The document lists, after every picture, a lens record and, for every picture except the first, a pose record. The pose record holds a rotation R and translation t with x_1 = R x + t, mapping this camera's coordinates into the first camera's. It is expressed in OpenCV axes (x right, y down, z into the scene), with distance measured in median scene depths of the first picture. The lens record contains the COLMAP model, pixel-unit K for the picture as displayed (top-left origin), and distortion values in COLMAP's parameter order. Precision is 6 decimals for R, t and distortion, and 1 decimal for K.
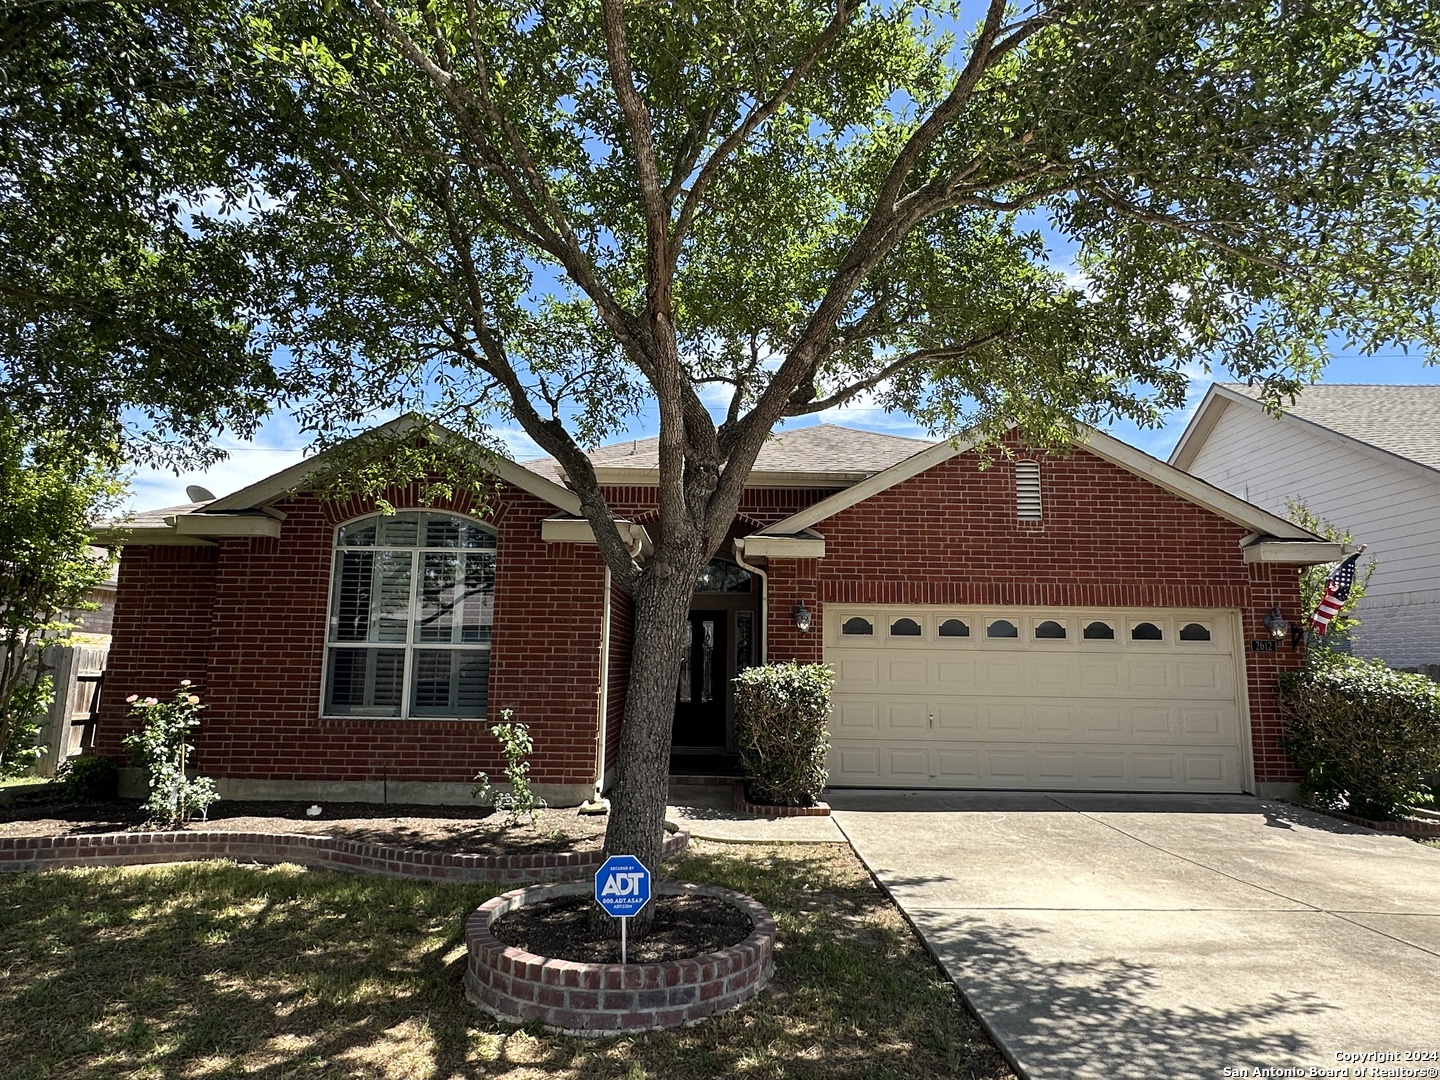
lens RADIAL K [[834.6, 0, 711.8], [0, 834.6, 544.2], [0, 0, 1]] dist [-0.009580, -0.000998]
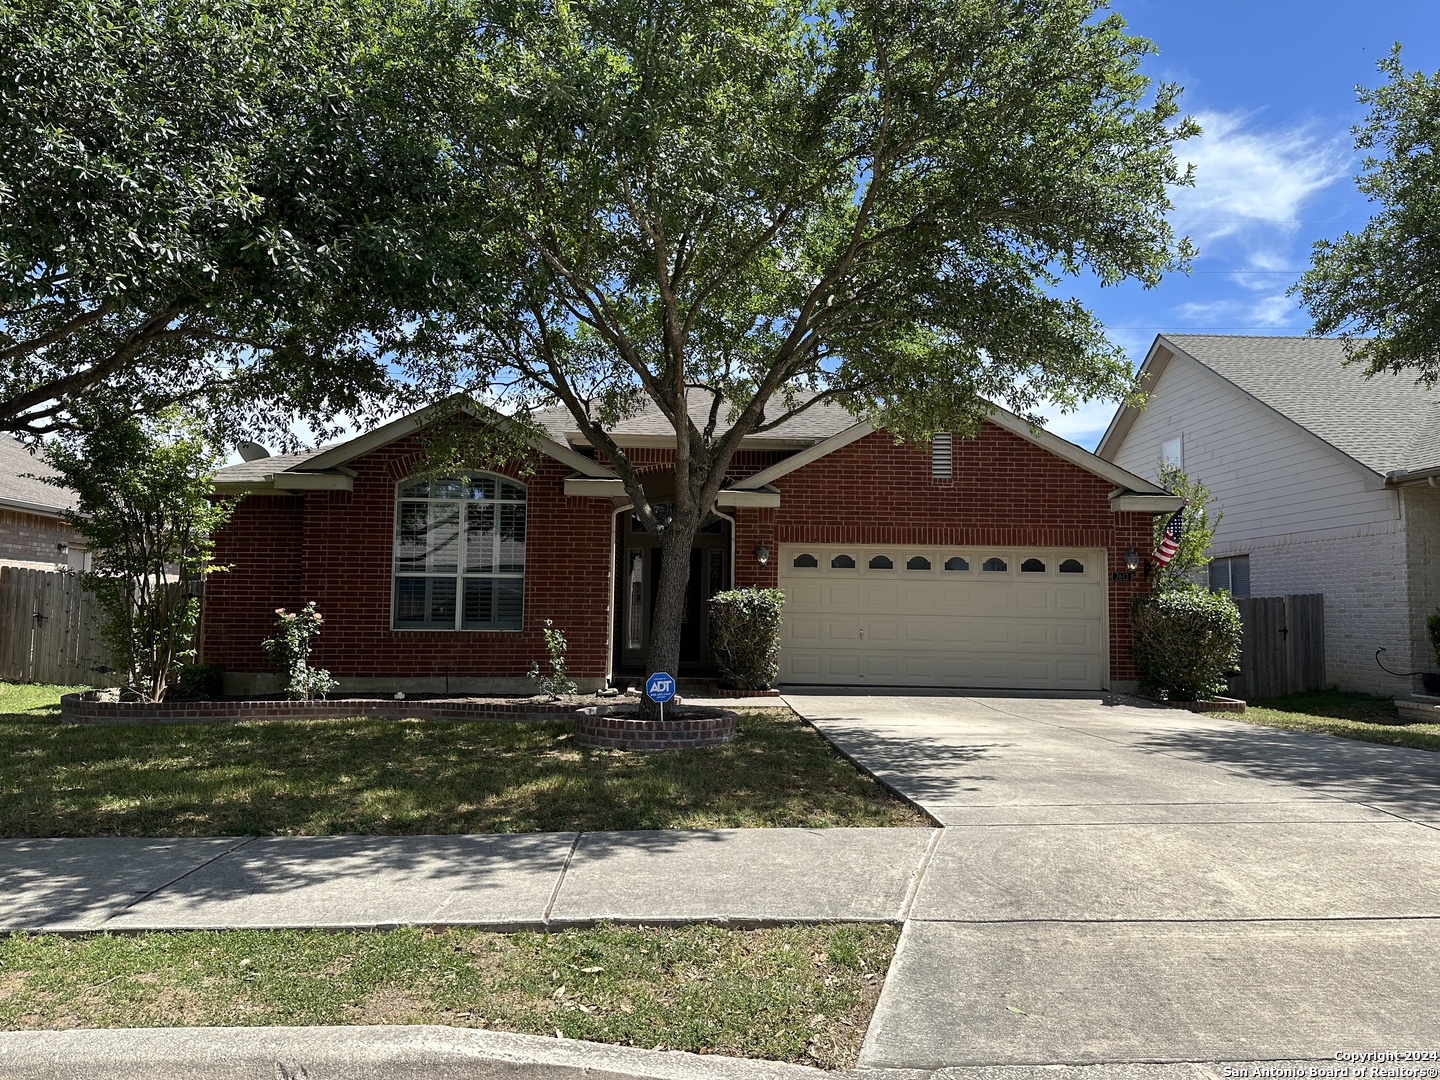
lens RADIAL K [[1003.1, 0, 720.4], [0, 1003.1, 540.1], [0, 0, 1]] dist [0.032272, -0.019532]
pose [[0.998744, 0.001584, 0.050084, -0.033861], [-0.005183, 0.997404, 0.071824, -0.044419], [-0.049840, -0.071994, 0.996159, -0.540641]]
